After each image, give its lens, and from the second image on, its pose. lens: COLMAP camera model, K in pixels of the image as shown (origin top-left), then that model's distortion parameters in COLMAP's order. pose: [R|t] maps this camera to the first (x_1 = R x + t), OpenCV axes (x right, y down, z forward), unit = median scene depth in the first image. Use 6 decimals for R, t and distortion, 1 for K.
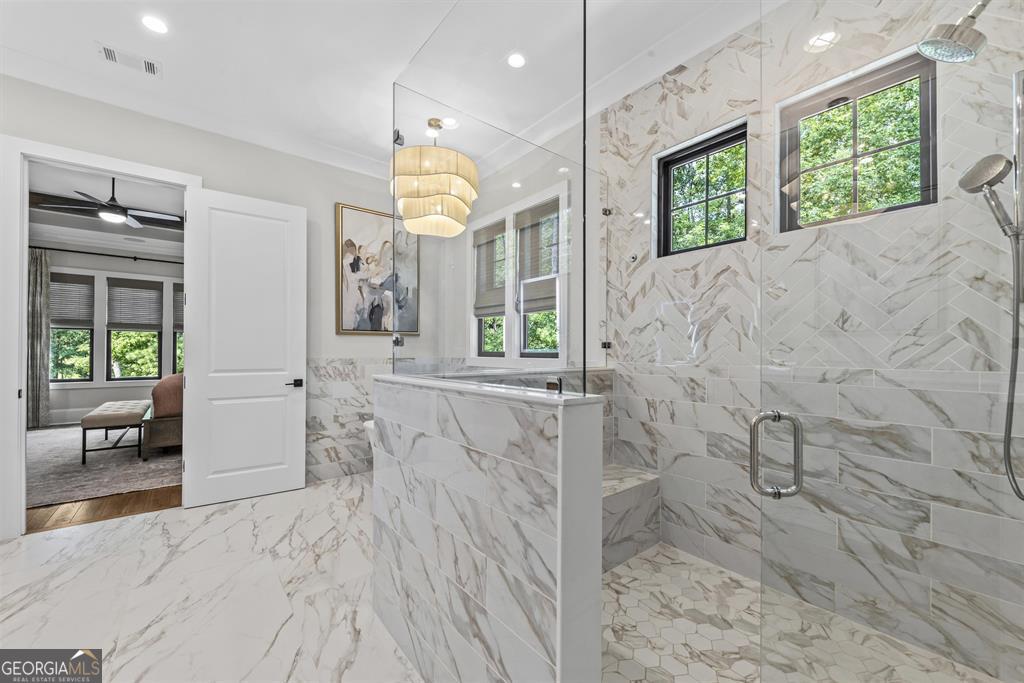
lens RADIAL K [[423.5, 0, 500.1], [0, 423.5, 351.4], [0, 0, 1]] dist [-0.000772, 0.000029]
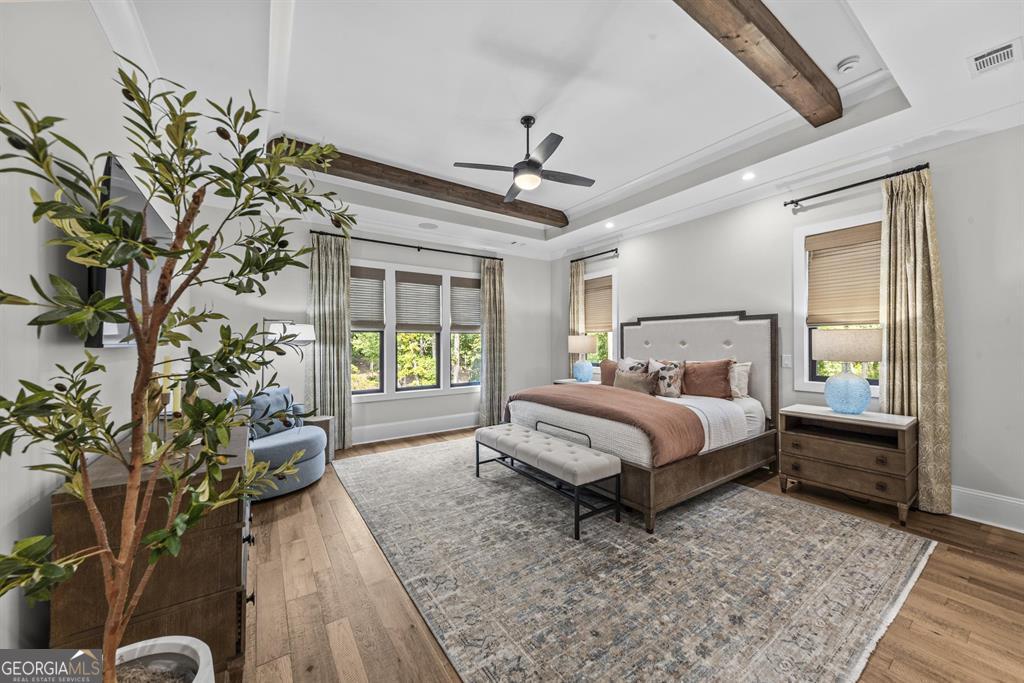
lens RADIAL K [[416.7, 0, 468.4], [0, 416.7, 342.3], [0, 0, 1]] dist [0.014451, 0.000040]
pose [[0.996736, -0.005888, -0.080514, -0.724238], [0.005835, 0.999983, -0.000894, -0.029379], [0.080518, 0.000422, 0.996753, 0.176734]]
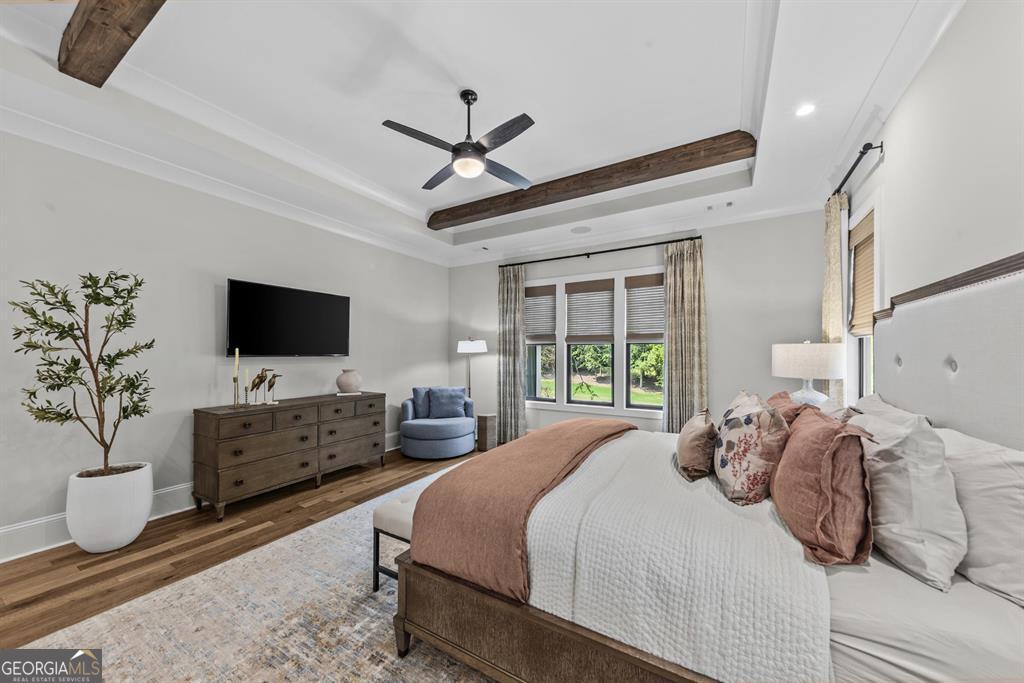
lens RADIAL K [[362.0, 0, 513.0], [0, 362.0, 350.5], [0, 0, 1]] dist [0.003208, -0.000427]
pose [[0.339704, -0.009153, -0.940488, -0.276801], [0.000828, 0.999955, -0.009432, -0.032211], [0.940532, 0.002425, 0.339697, 0.657359]]
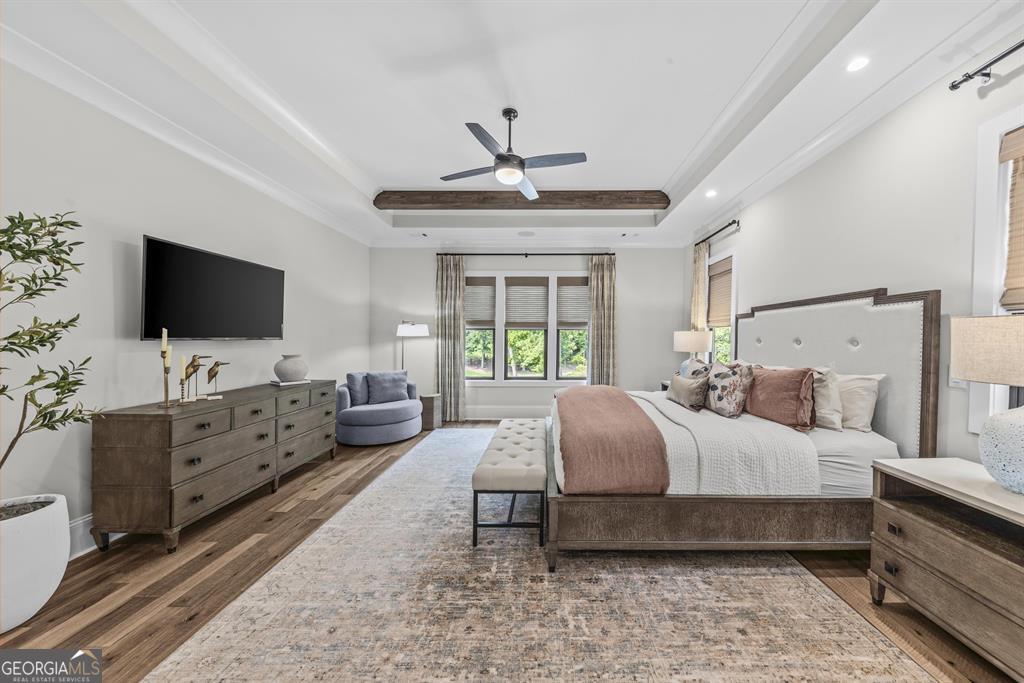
lens RADIAL K [[348.5, 0, 517.0], [0, 348.5, 343.1], [0, 0, 1]] dist [0.003043, -0.000637]
pose [[0.752973, 0.008380, -0.657998, -0.368877], [-0.000339, 0.999924, 0.012346, -0.029416], [0.658051, -0.009073, 0.752918, 0.402590]]
